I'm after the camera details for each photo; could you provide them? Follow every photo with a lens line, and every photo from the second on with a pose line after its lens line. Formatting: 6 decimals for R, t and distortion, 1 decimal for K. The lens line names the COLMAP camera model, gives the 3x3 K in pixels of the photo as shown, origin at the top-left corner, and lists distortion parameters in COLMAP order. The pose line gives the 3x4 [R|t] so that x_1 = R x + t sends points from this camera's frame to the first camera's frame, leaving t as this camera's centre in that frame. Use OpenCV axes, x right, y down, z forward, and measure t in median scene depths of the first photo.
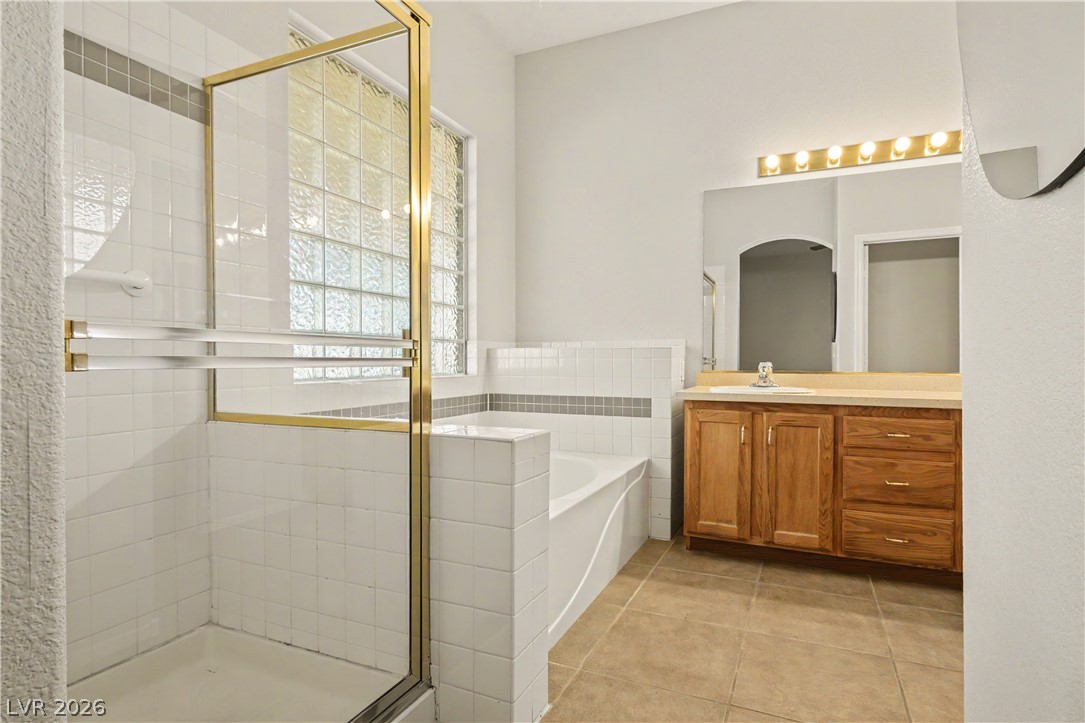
lens RADIAL K [[496.9, 0, 542.8], [0, 496.9, 363.0], [0, 0, 1]] dist [0.004262, -0.000260]
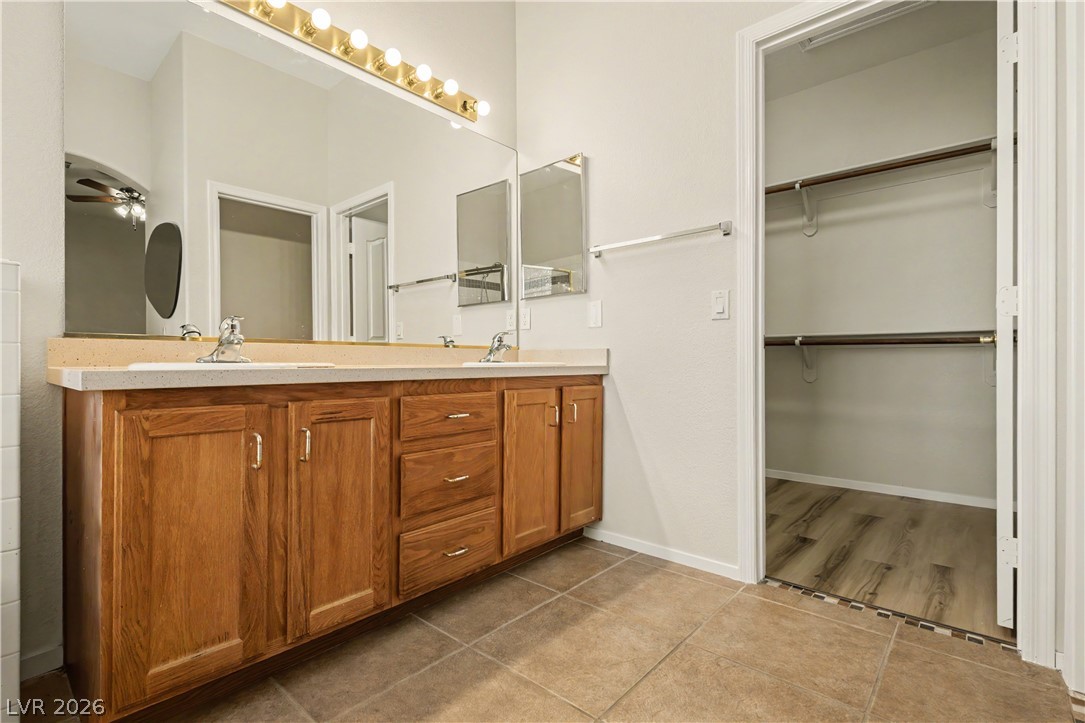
lens RADIAL K [[512.4, 0, 498.7], [0, 512.4, 363.8], [0, 0, 1]] dist [0.001533, 0.000086]
pose [[0.284264, -0.000599, 0.958746, -0.028444], [0.003072, 0.999995, -0.000286, 0.060625], [-0.958741, 0.003027, 0.284264, 0.659225]]
